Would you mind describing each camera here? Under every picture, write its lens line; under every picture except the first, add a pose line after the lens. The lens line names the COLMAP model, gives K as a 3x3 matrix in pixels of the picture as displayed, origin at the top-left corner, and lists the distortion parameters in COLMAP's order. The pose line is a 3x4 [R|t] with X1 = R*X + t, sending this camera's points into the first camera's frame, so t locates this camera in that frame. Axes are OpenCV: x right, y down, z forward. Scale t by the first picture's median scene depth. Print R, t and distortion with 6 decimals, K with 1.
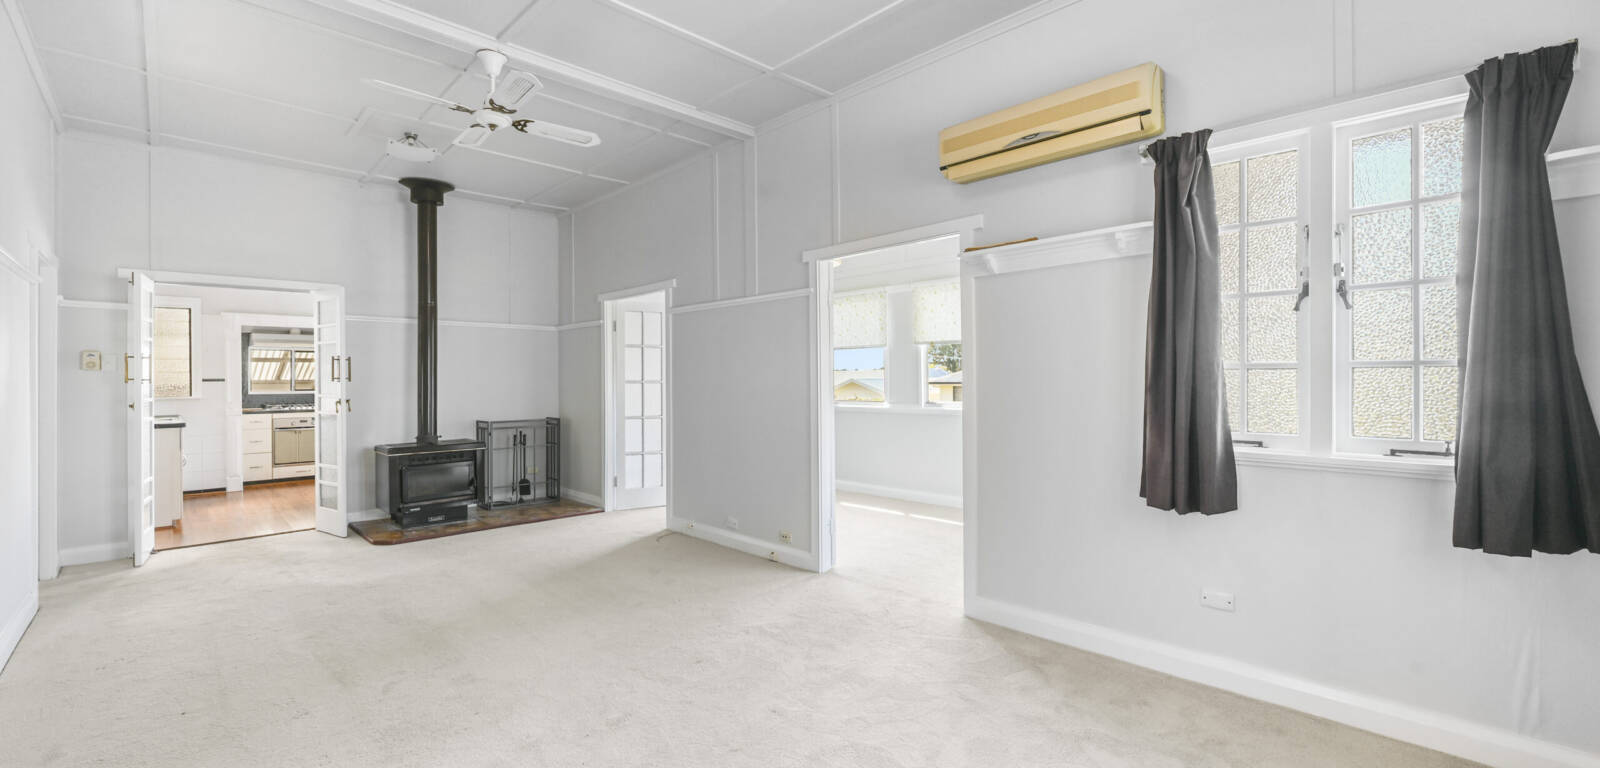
lens RADIAL K [[647.1, 0, 798.9], [0, 647.1, 375.2], [0, 0, 1]] dist [0.003028, 0.000048]
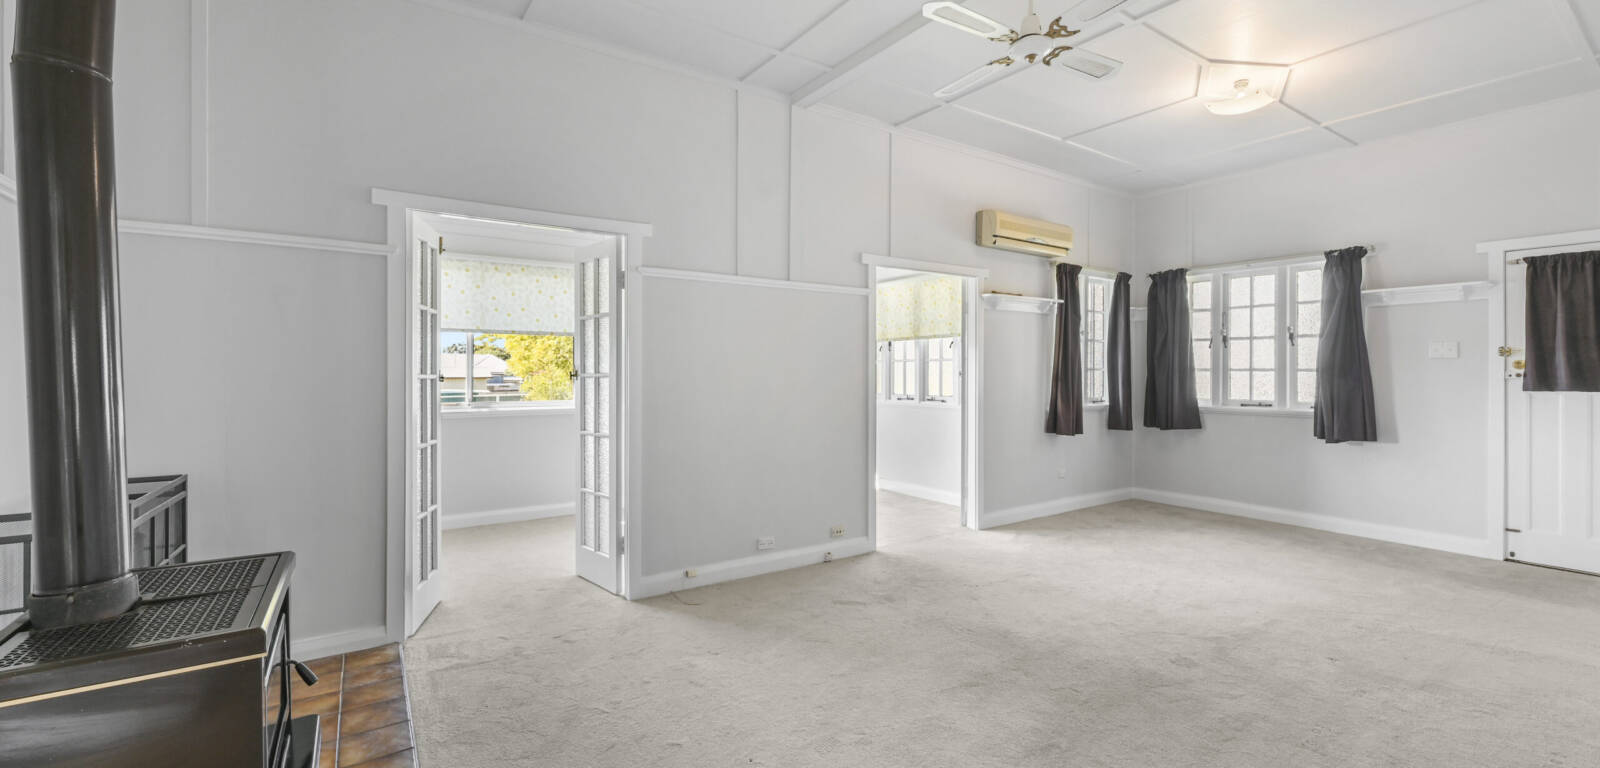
lens RADIAL K [[647.1, 0, 797.8], [0, 647.1, 376.3], [0, 0, 1]] dist [0.003028, 0.000048]
pose [[0.175533, 0.003985, 0.984465, -1.747016], [-0.008029, 0.999964, -0.002616, 0.022585], [-0.984441, -0.007445, 0.175559, 1.526496]]
